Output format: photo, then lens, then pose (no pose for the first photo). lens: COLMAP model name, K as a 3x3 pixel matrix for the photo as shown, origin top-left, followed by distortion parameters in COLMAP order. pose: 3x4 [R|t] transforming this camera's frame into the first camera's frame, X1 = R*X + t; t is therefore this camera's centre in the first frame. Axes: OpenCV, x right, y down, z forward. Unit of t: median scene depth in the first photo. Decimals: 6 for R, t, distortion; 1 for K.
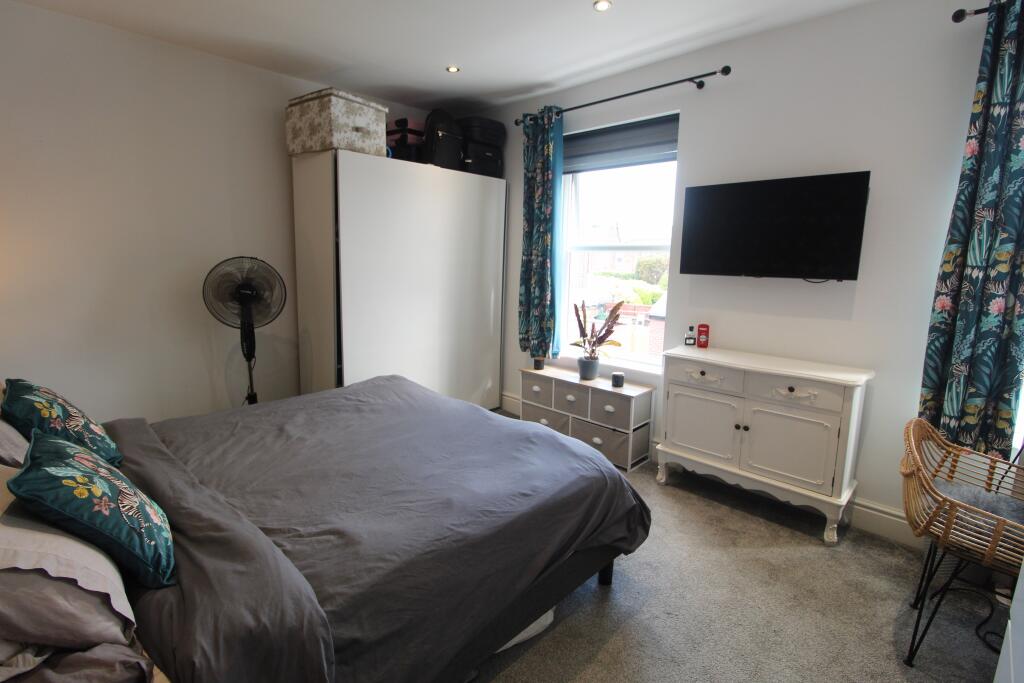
lens RADIAL K [[488.3, 0, 512.0], [0, 488.3, 341.5], [0, 0, 1]] dist [-0.054685, -0.000116]
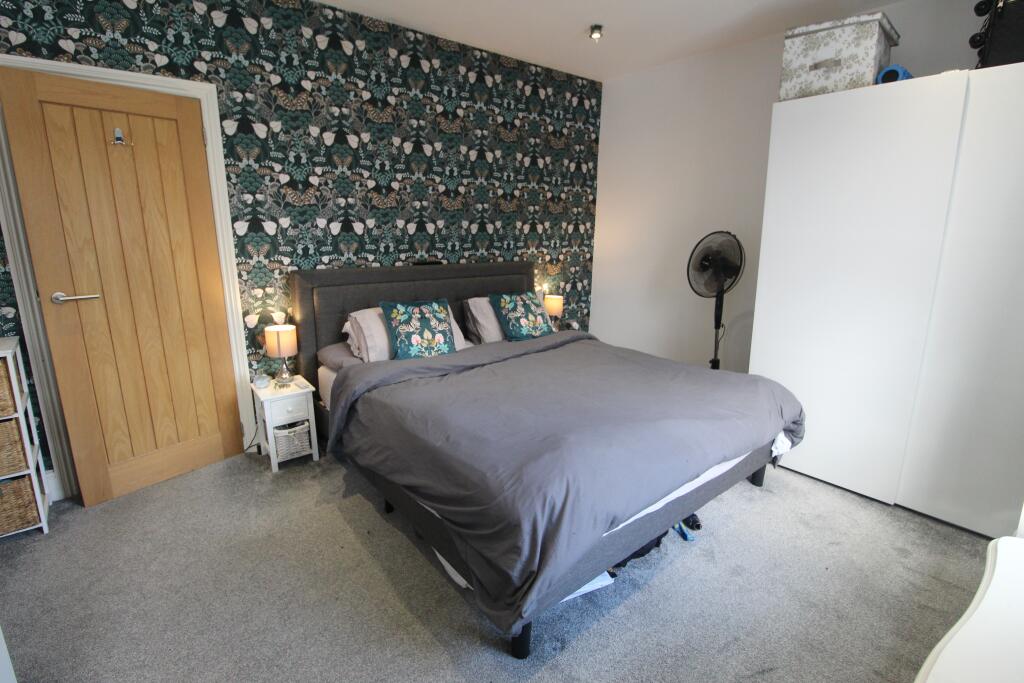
lens RADIAL K [[488.3, 0, 512.0], [0, 488.3, 341.5], [0, 0, 1]] dist [-0.054685, -0.000116]
pose [[-0.170262, 0.189316, -0.967042, 0.587943], [-0.159634, 0.963109, 0.216651, -0.094084], [0.972383, 0.191260, -0.133759, 0.704827]]
